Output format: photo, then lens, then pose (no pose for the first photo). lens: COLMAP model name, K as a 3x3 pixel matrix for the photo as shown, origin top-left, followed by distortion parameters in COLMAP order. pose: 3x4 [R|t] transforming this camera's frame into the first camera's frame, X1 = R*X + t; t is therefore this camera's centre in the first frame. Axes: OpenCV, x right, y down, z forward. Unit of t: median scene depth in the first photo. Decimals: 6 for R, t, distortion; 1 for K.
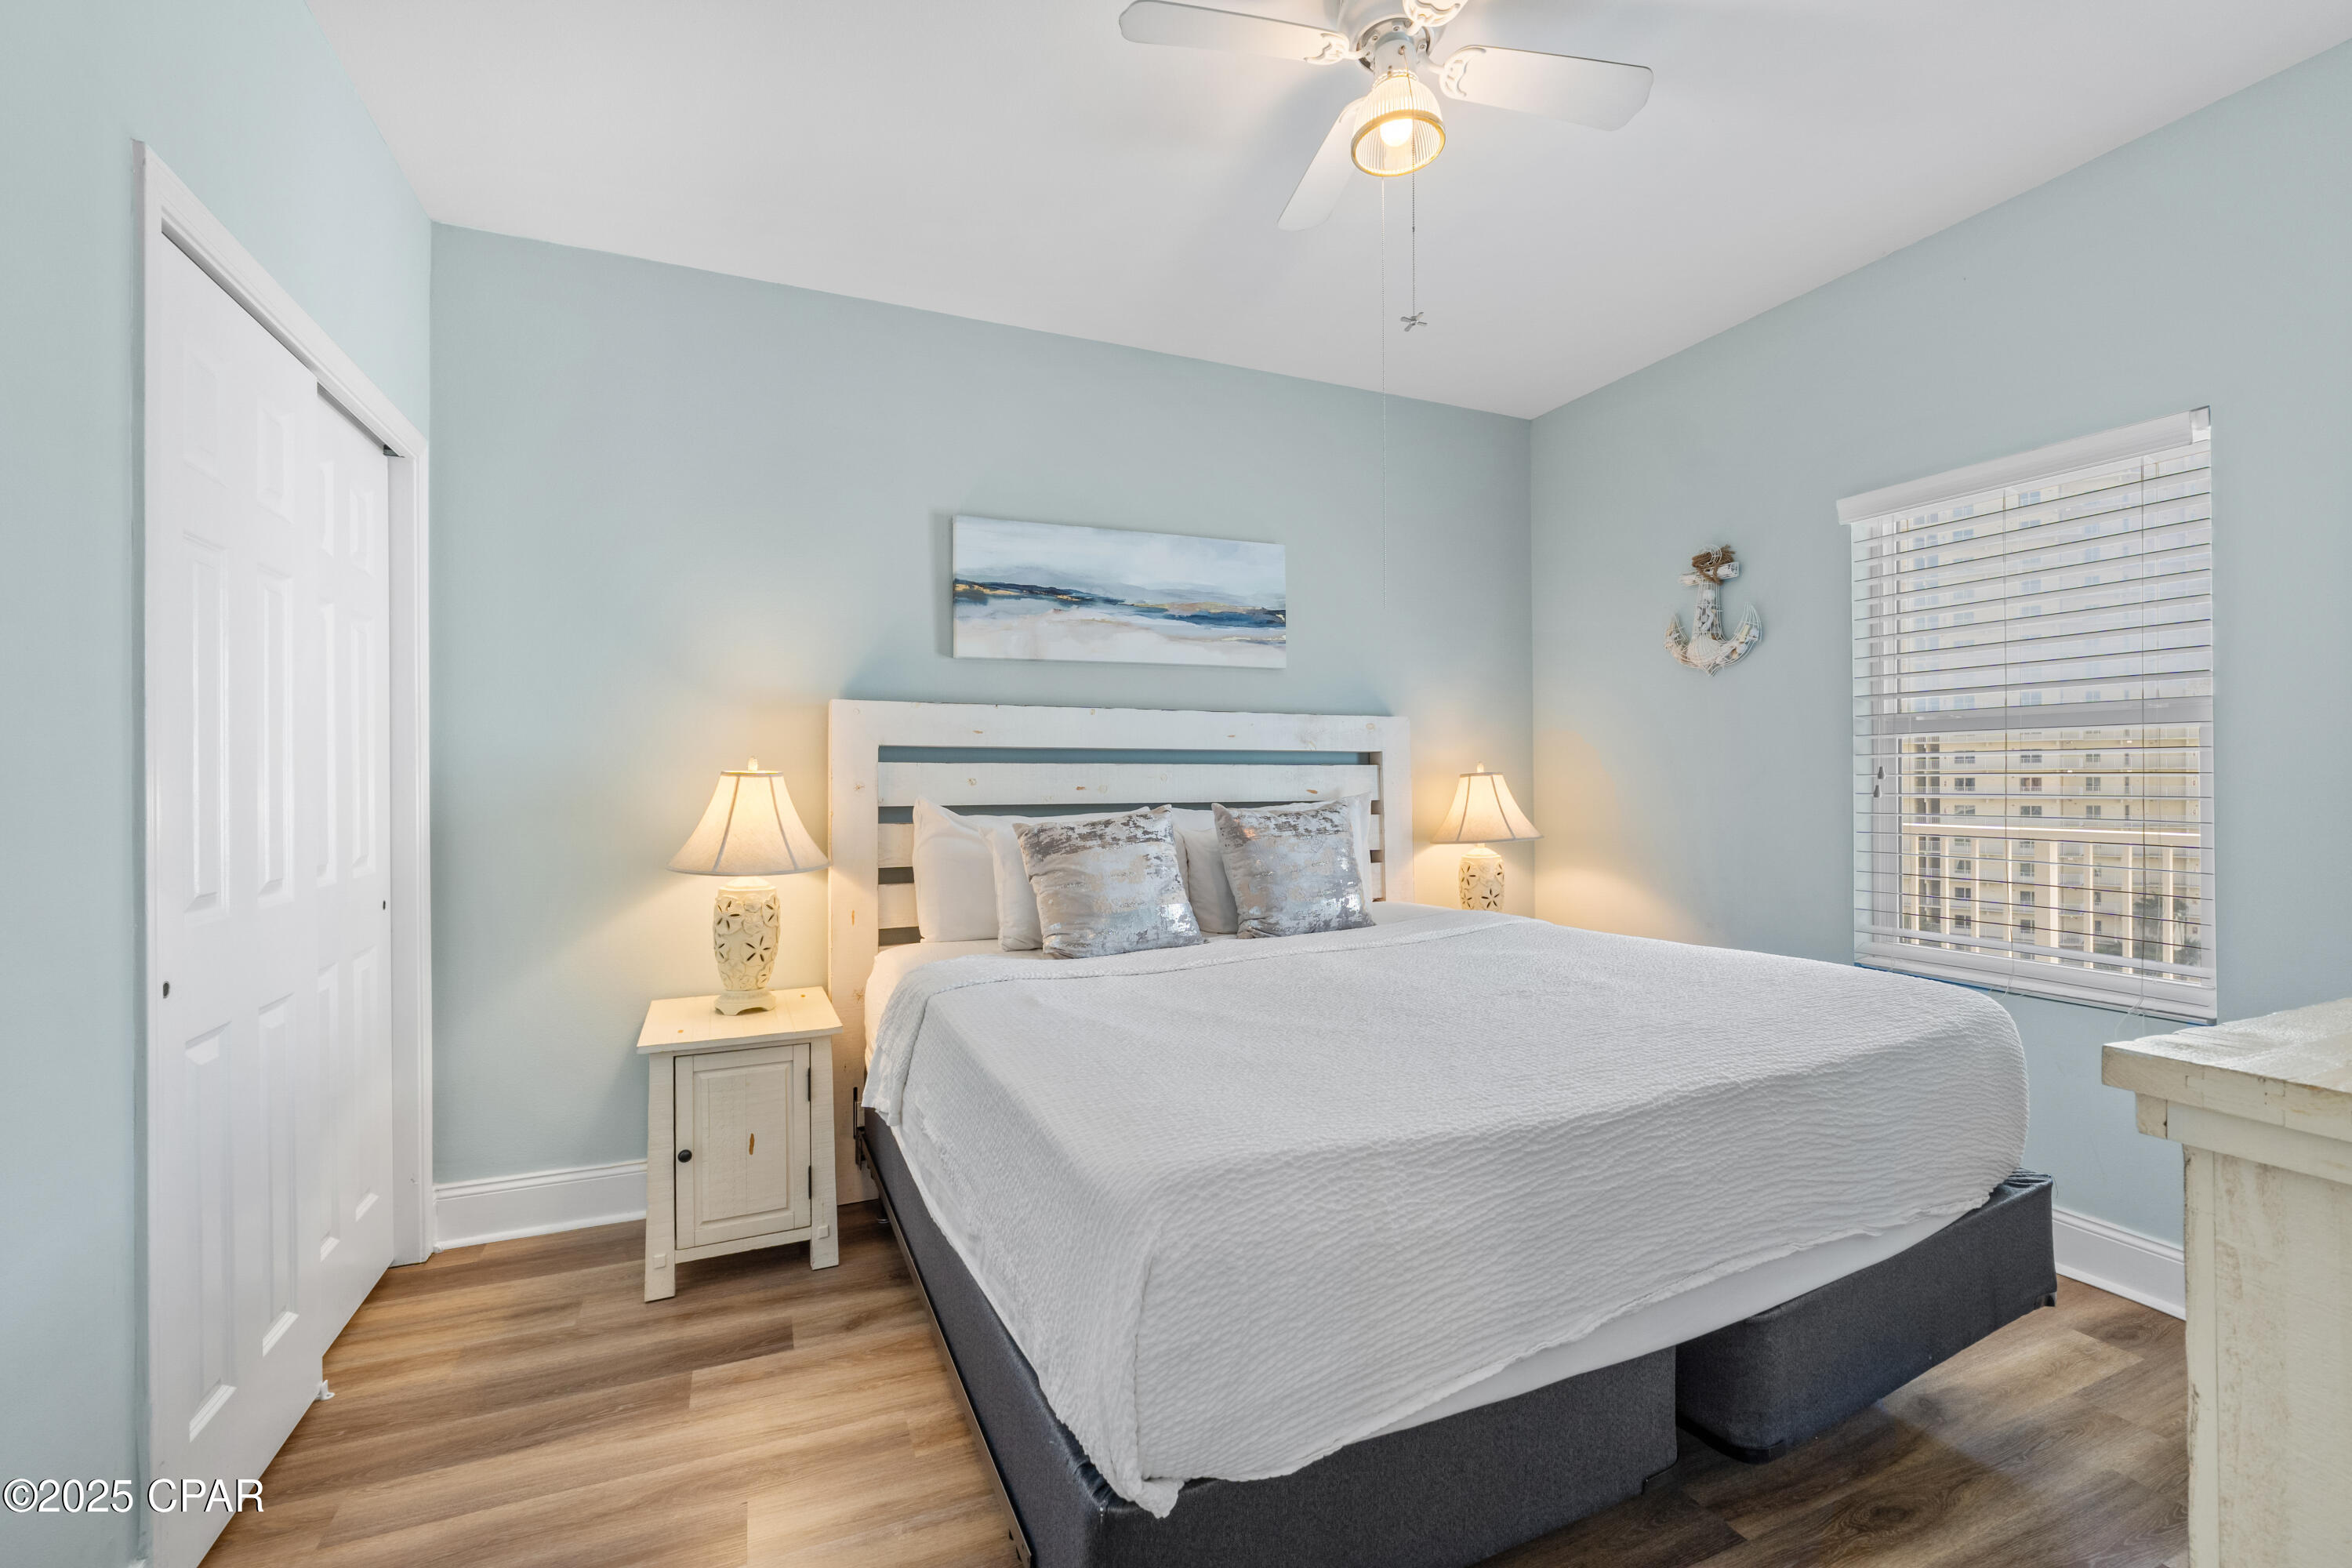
lens RADIAL K [[1002.1, 0, 1169.3], [0, 1002.1, 765.2], [0, 0, 1]] dist [-0.003233, -0.000083]
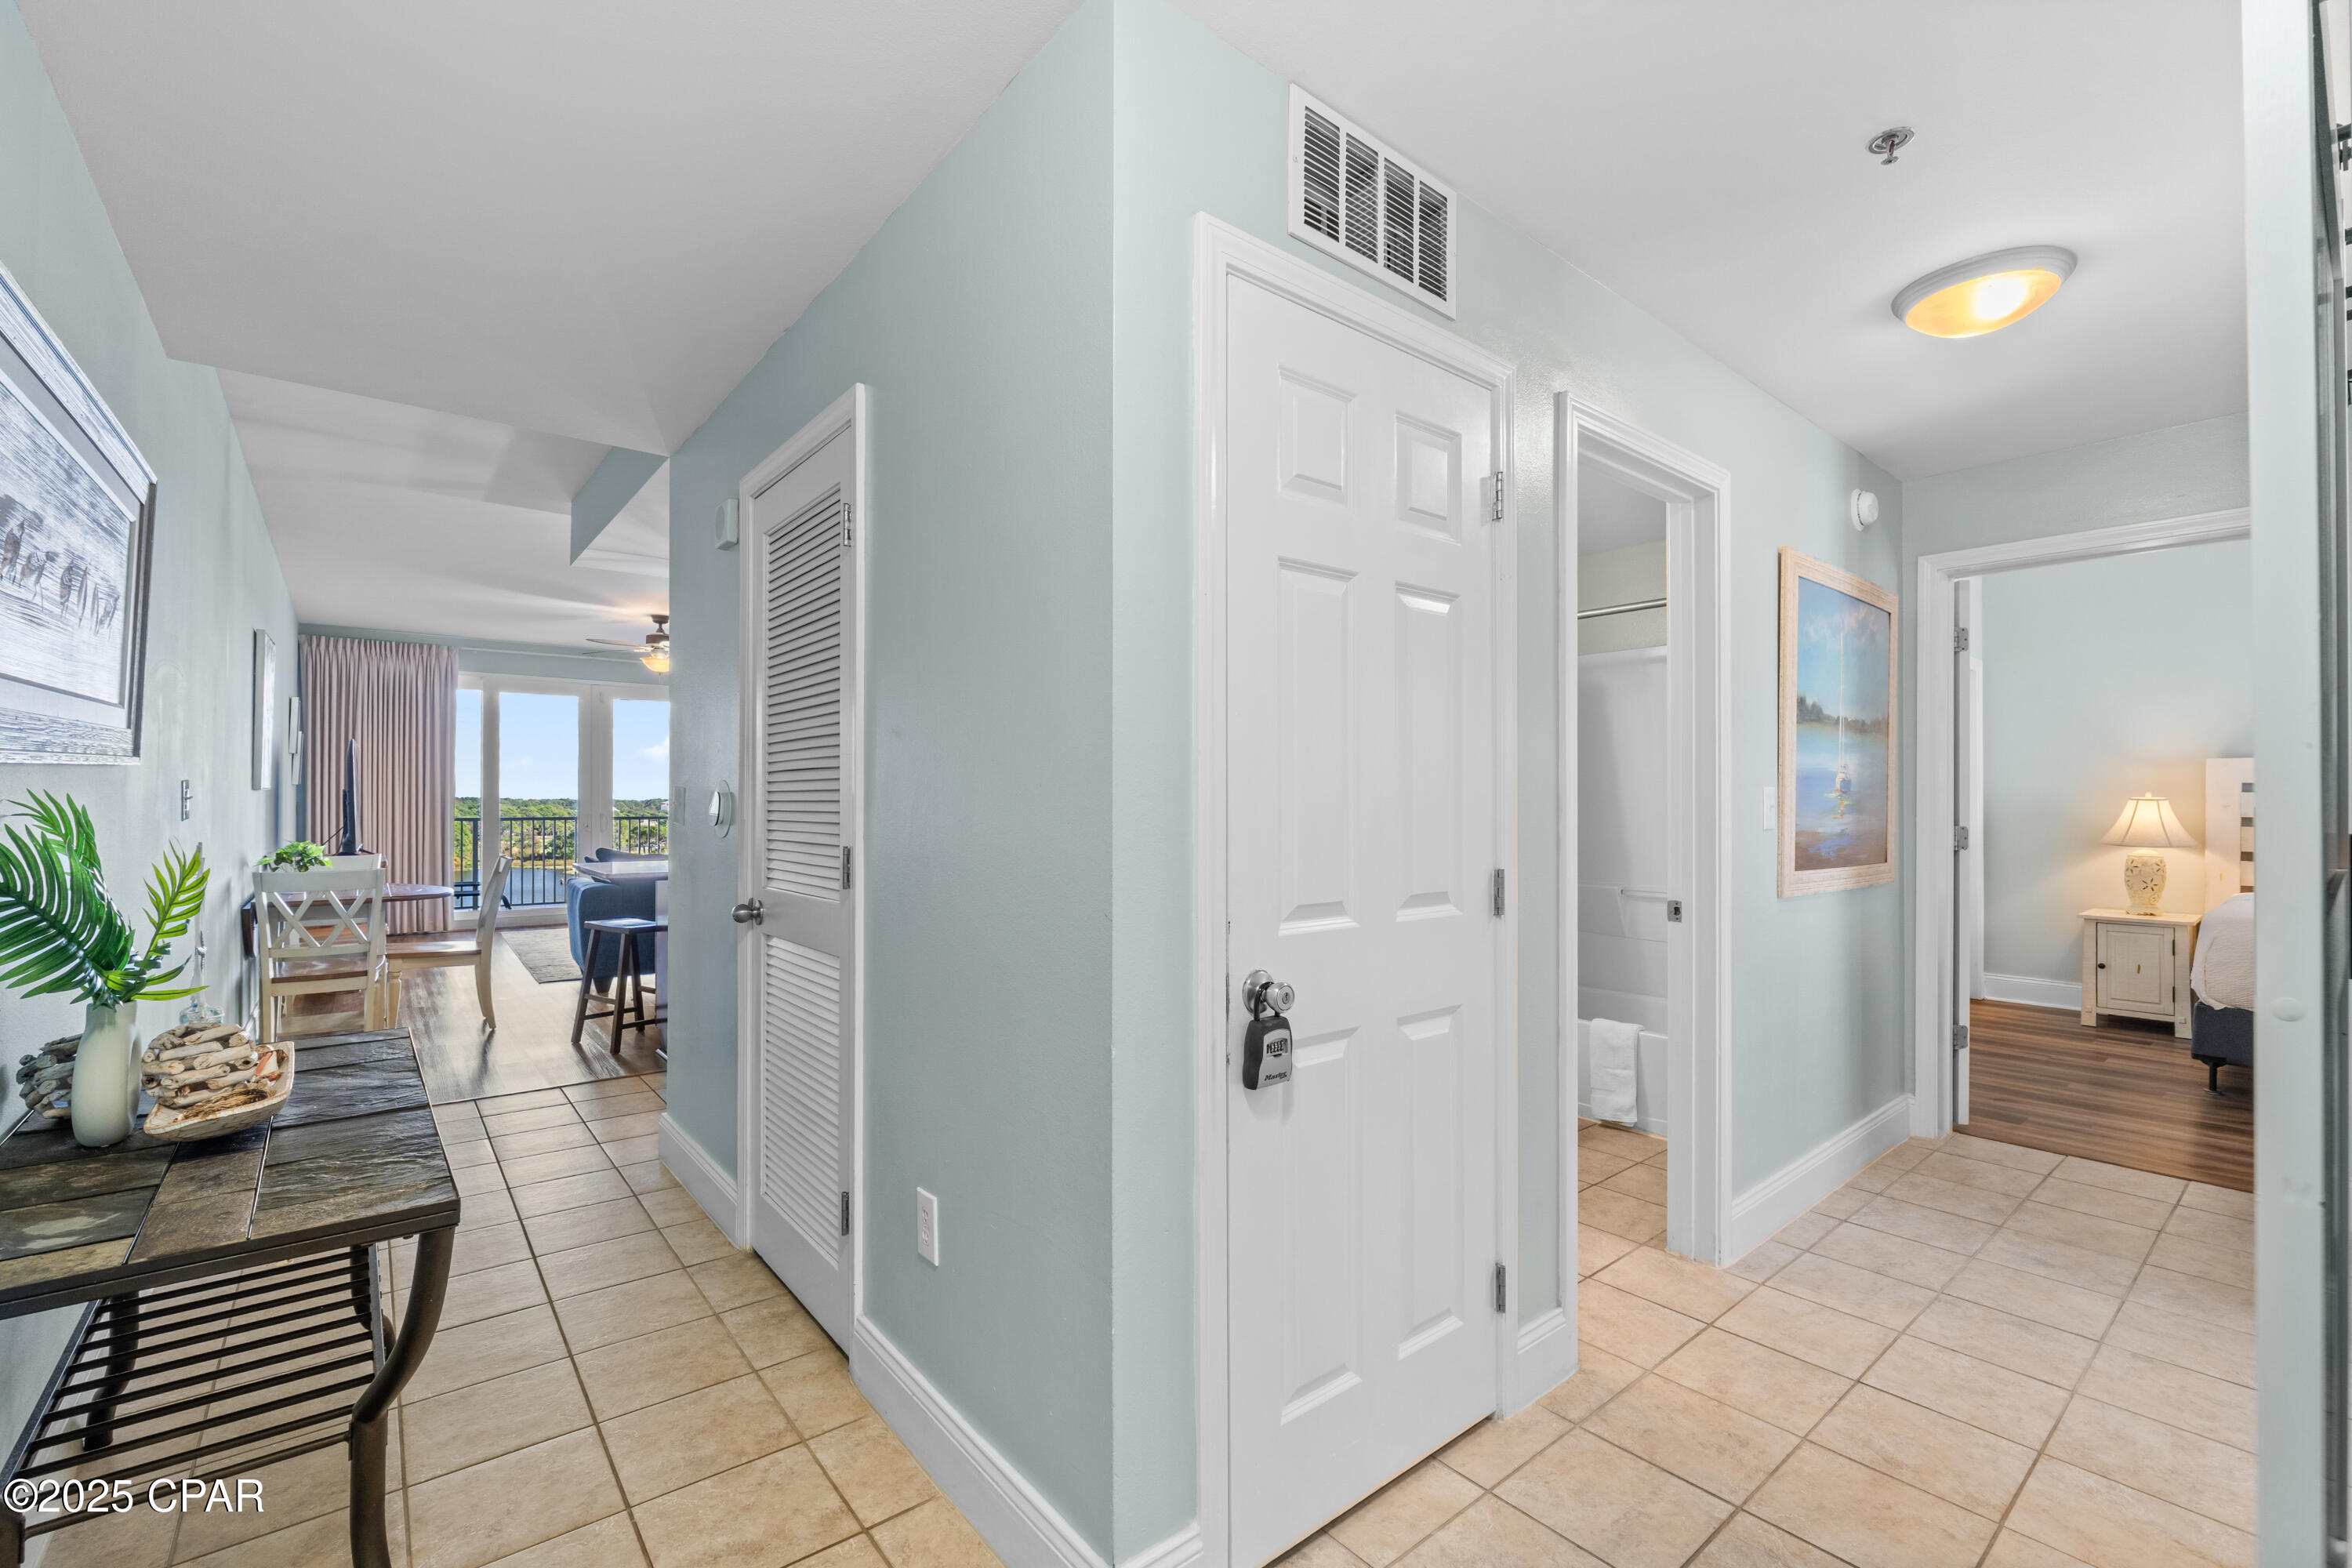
lens RADIAL K [[1008.4, 0, 1176.4], [0, 1008.4, 814.3], [0, 0, 1]] dist [-0.001719, -0.000202]
pose [[0.282845, 0.011454, -0.959097, 0.999137], [0.008833, 0.999855, 0.014545, -0.007991], [0.959125, -0.012586, 0.282703, -1.493095]]
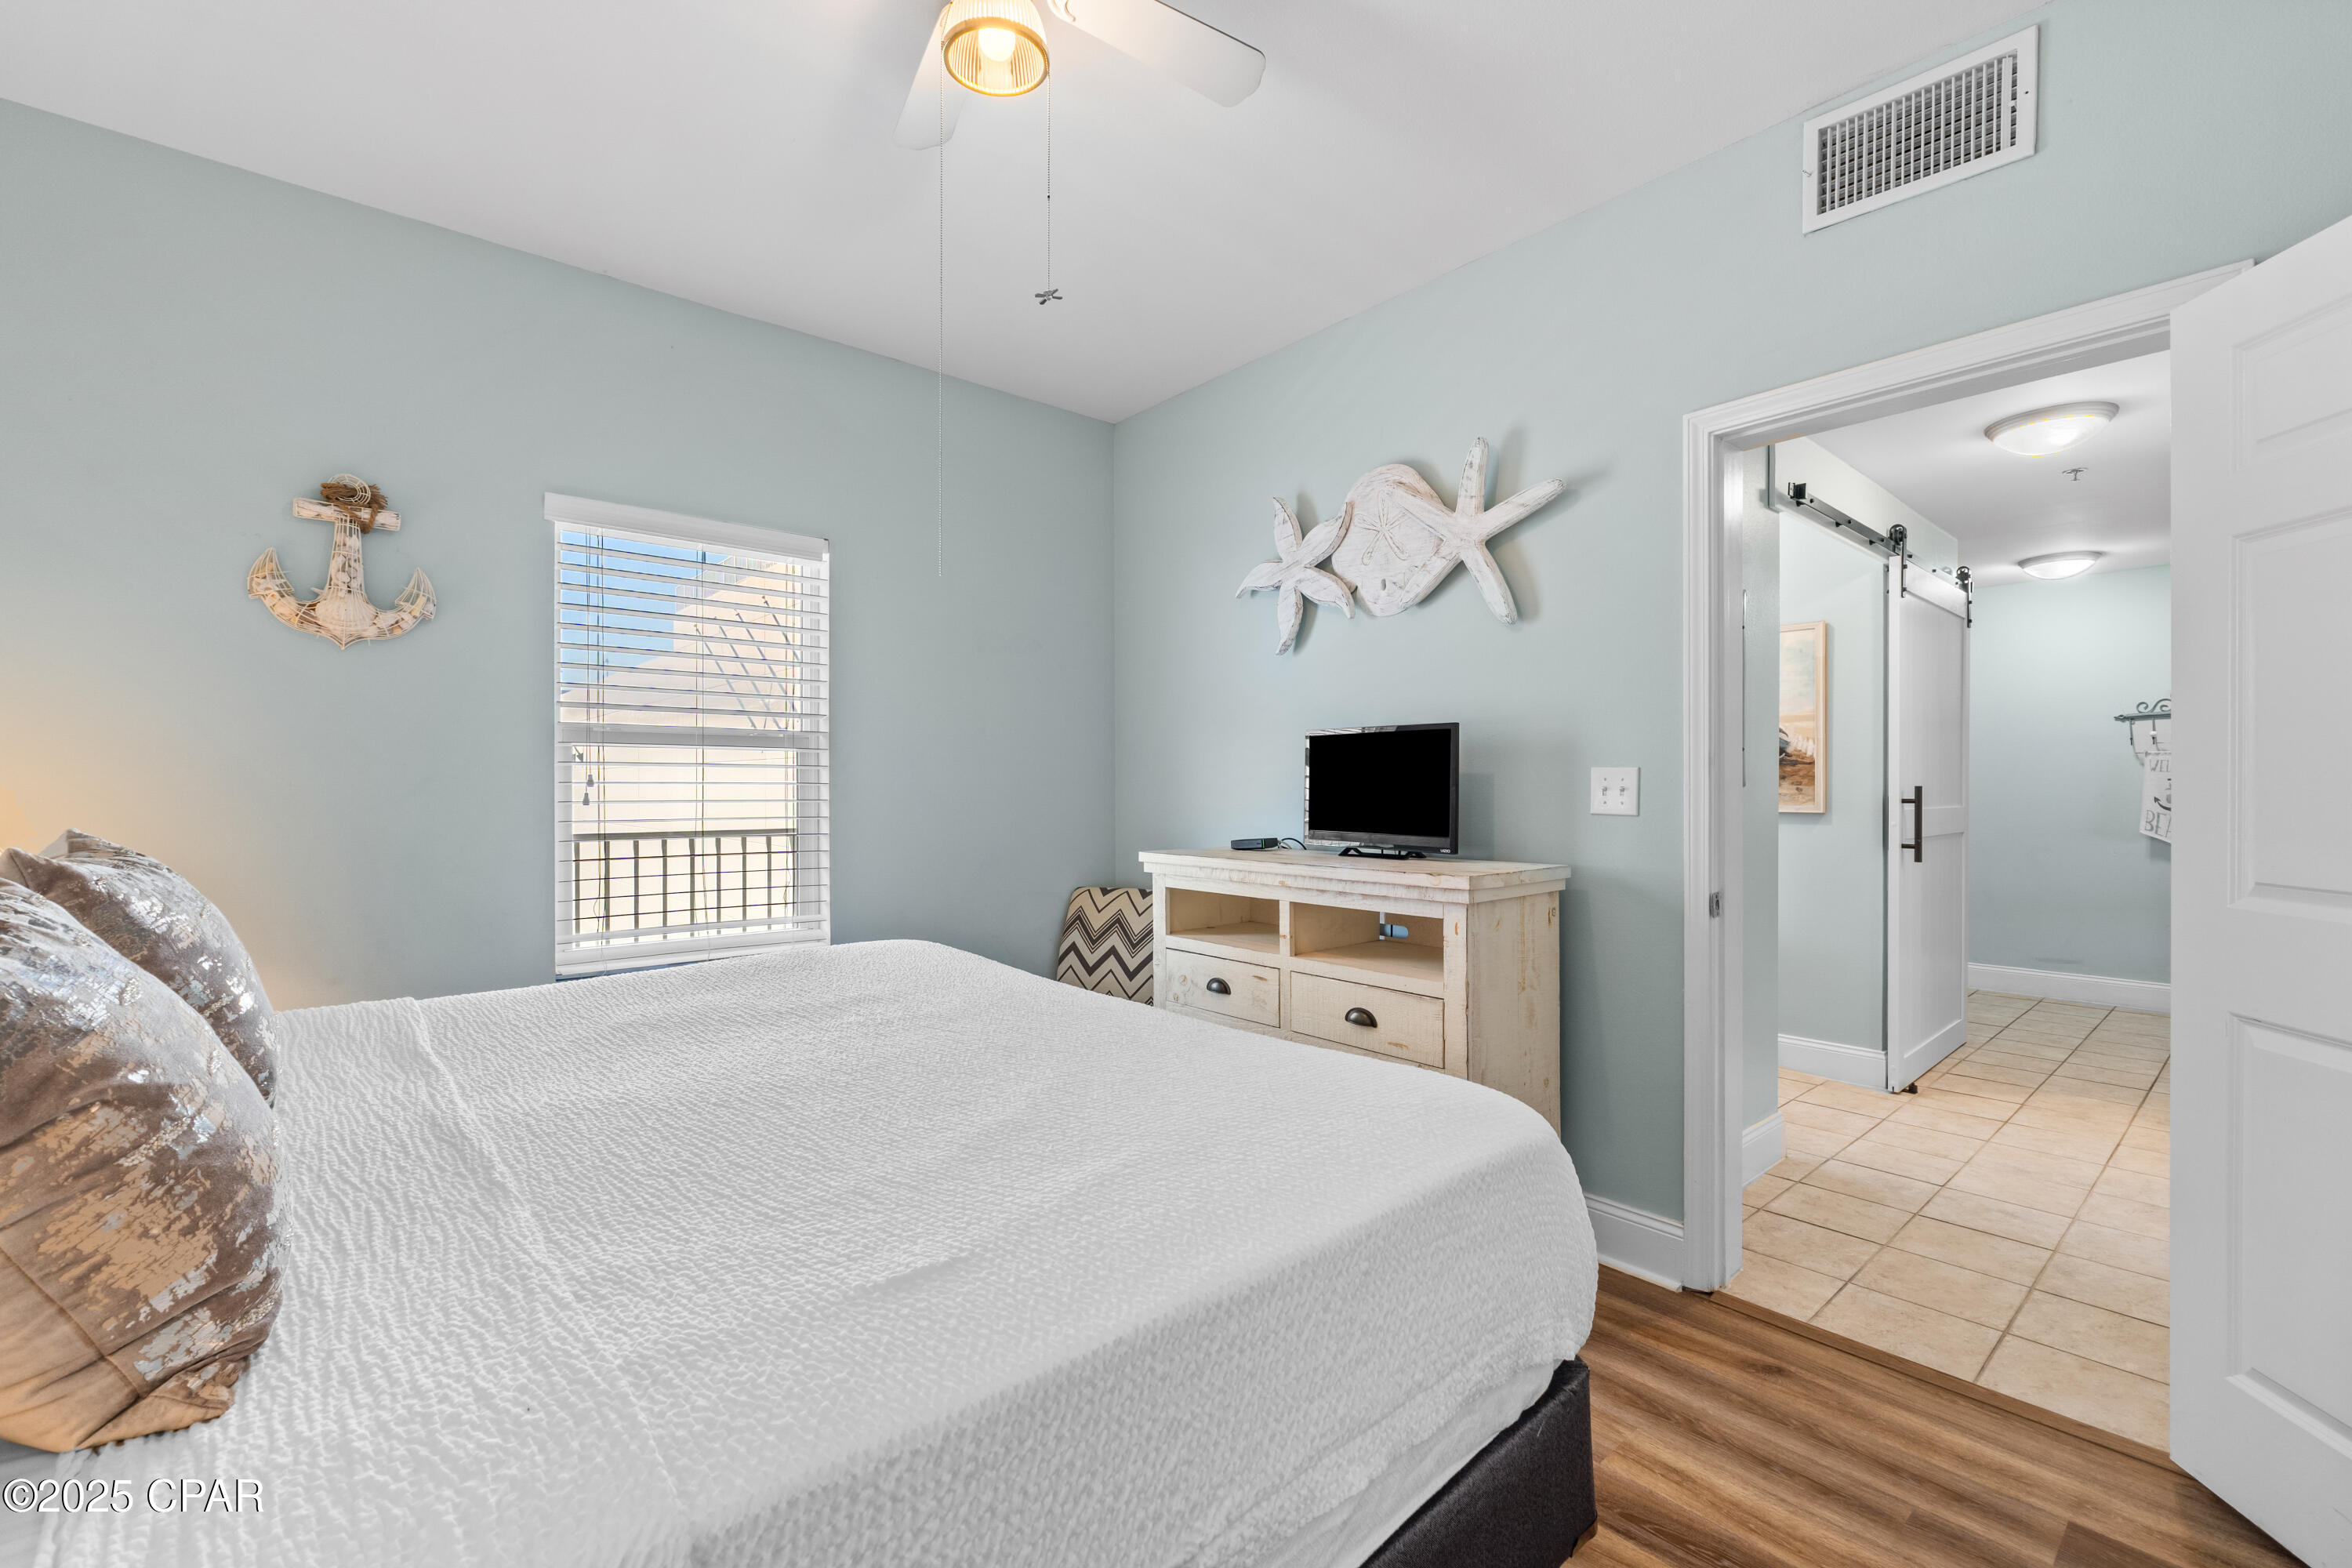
lens RADIAL K [[986.2, 0, 1167.5], [0, 986.2, 795.7], [0, 0, 1]] dist [-0.007149, -0.000264]
pose [[-0.293966, -0.004527, 0.955805, -0.548676], [-0.011074, 0.999938, 0.001330, 0.023169], [-0.955752, -0.010194, -0.293997, 0.942672]]
